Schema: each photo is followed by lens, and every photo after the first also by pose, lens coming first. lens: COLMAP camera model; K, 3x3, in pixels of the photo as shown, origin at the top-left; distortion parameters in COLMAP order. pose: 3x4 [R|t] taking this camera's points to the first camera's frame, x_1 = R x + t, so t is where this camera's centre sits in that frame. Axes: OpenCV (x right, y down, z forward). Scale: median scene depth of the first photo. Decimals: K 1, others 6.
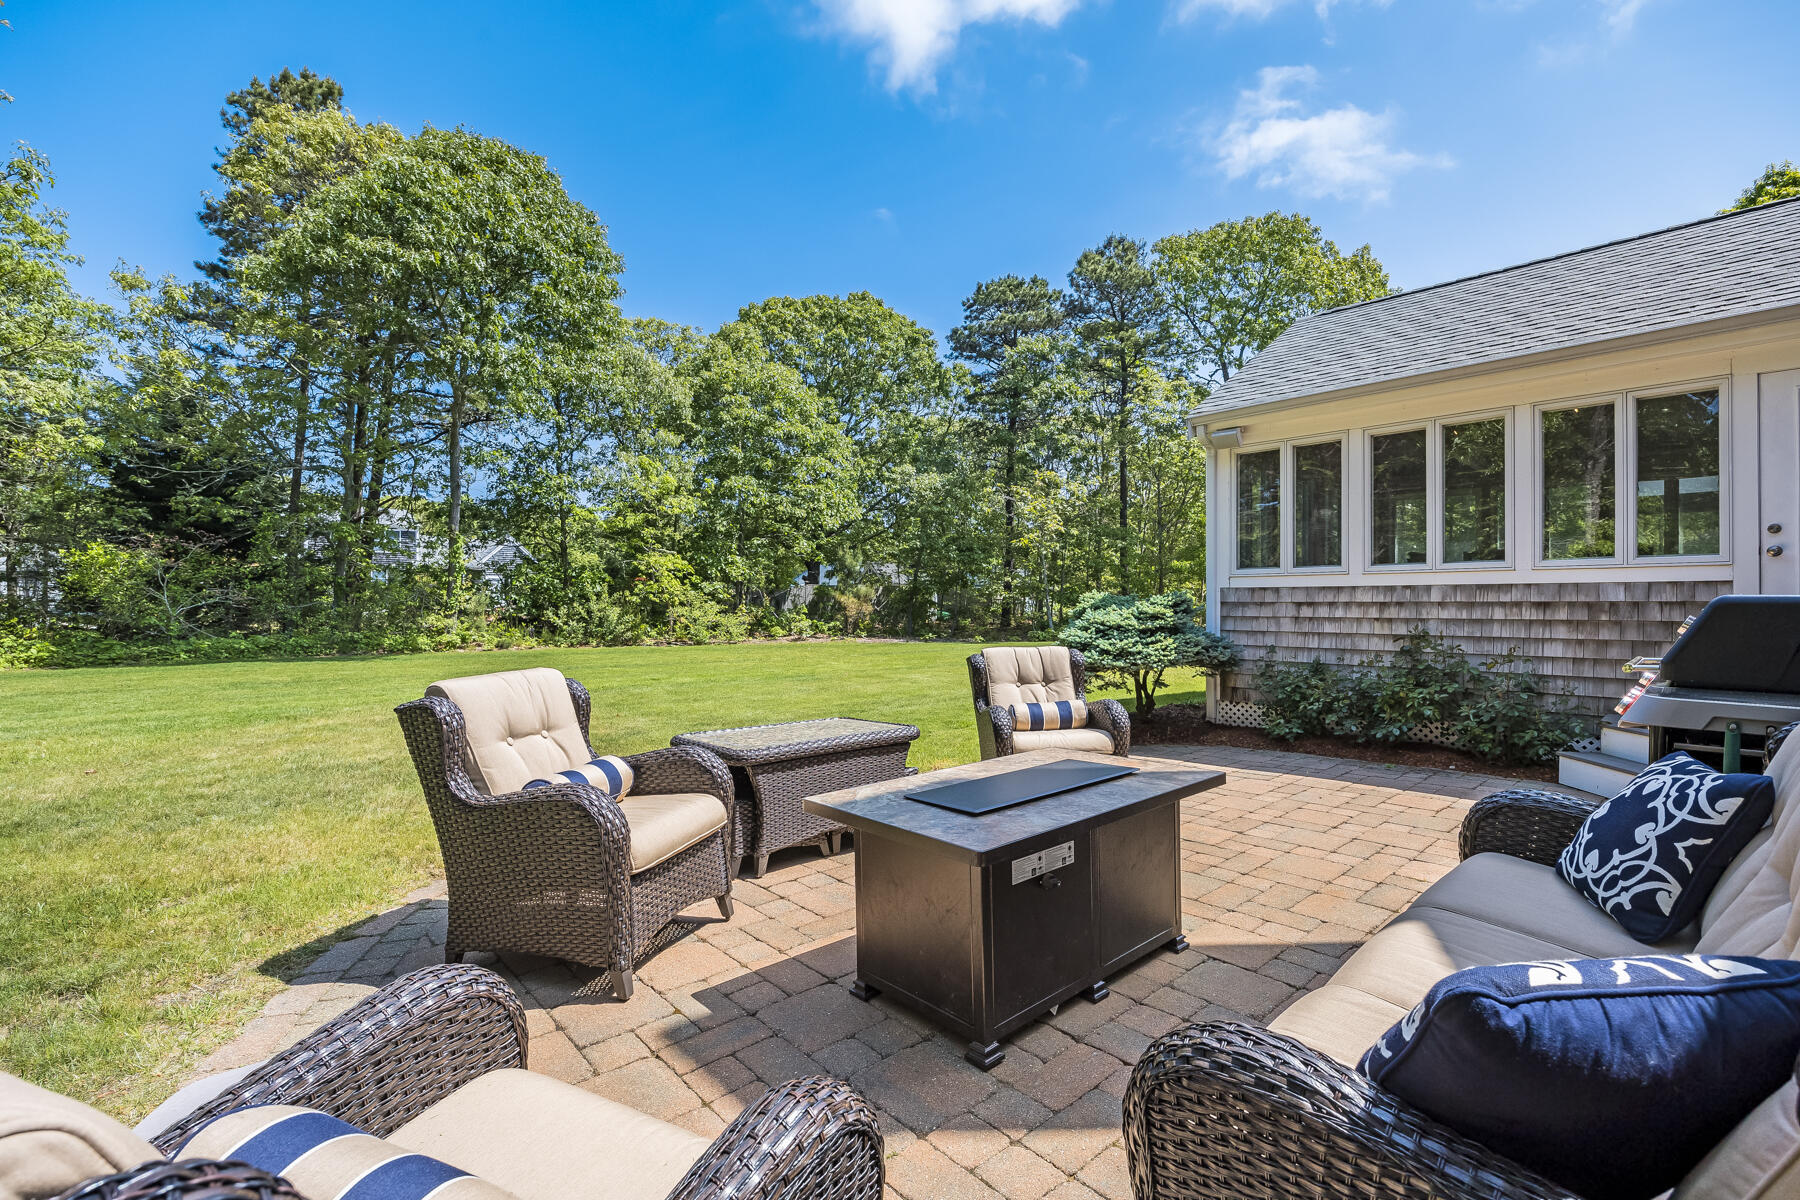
lens RADIAL K [[796.1, 0, 900.0], [0, 796.1, 600.0], [0, 0, 1]] dist [-0.000413, -0.000036]
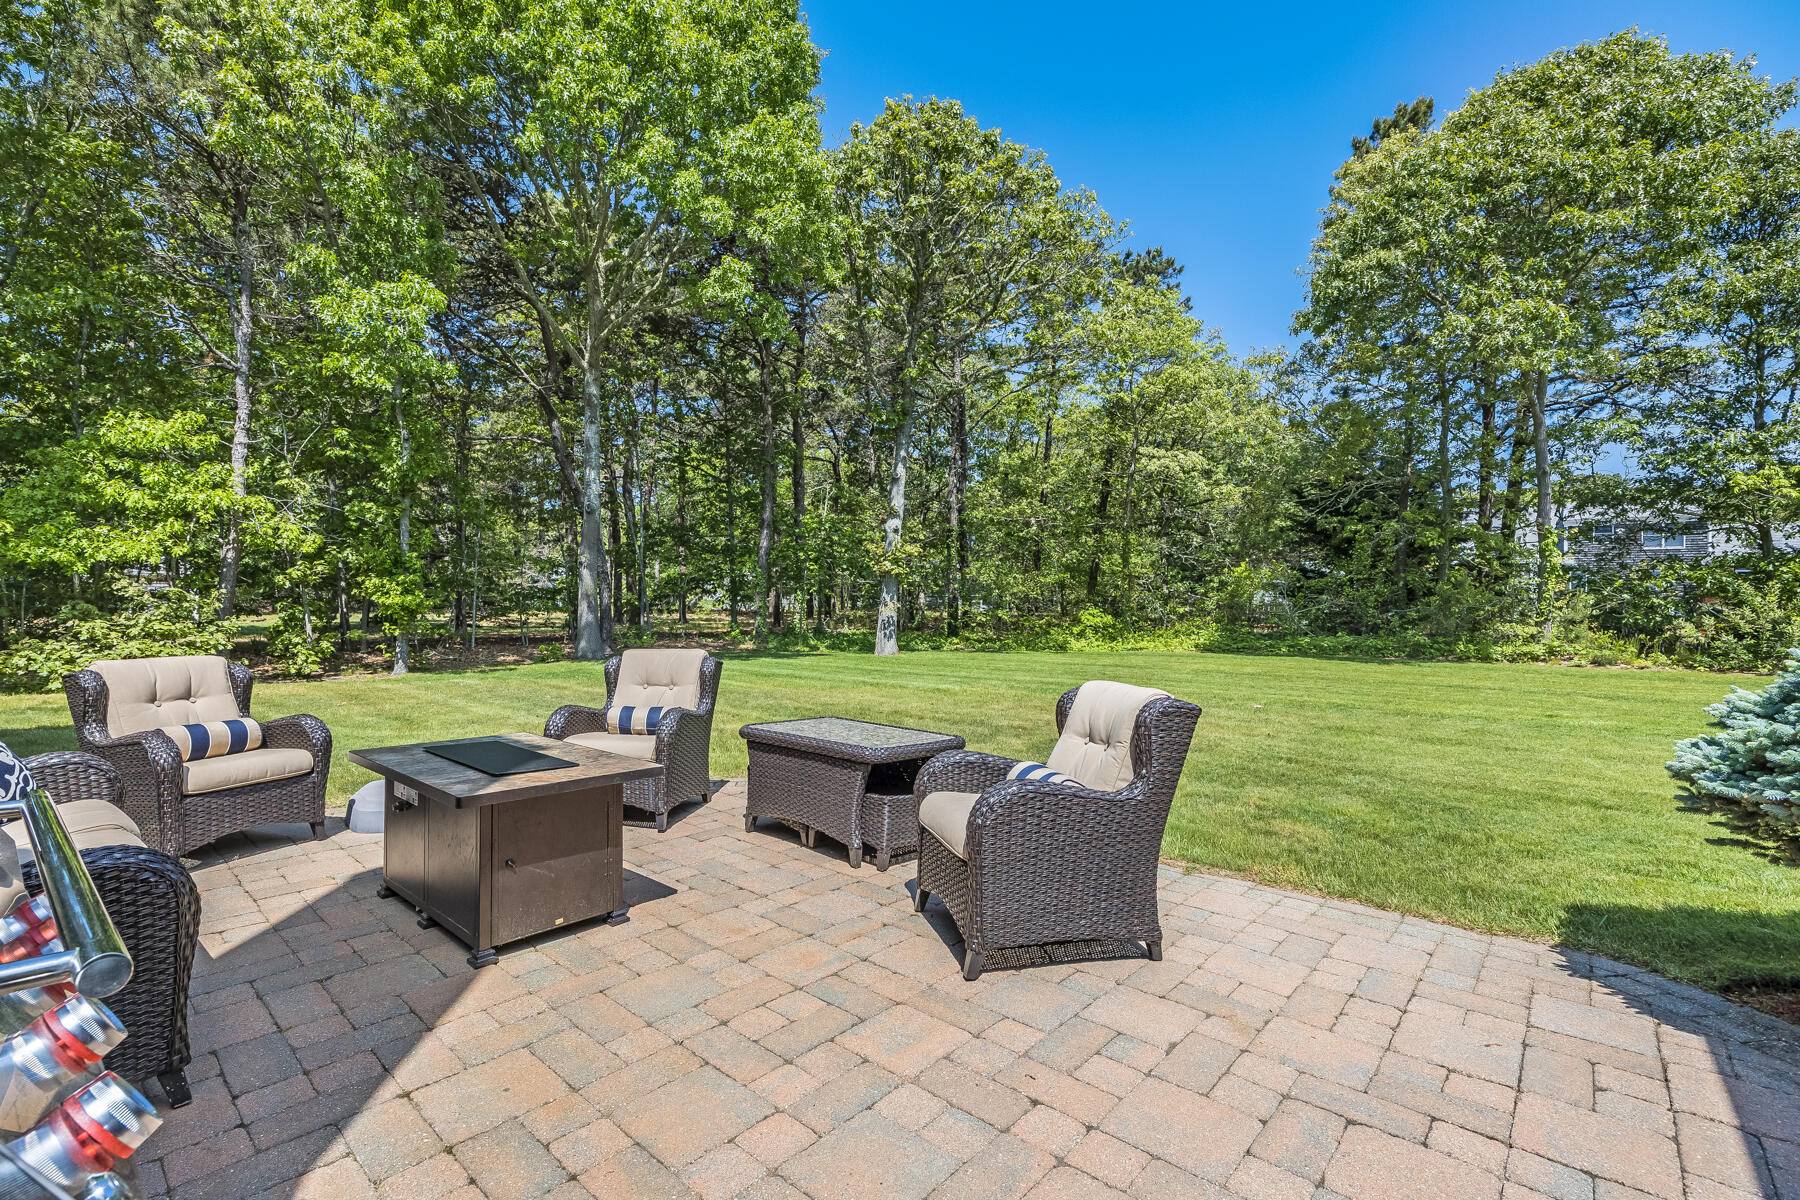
lens RADIAL K [[796.1, 0, 900.0], [0, 796.1, 600.0], [0, 0, 1]] dist [-0.000413, -0.000036]
pose [[0.104581, -0.005958, -0.994499, 0.289574], [0.000795, 0.999982, -0.005907, 0.000014], [0.994516, -0.000173, 0.104584, 0.298038]]
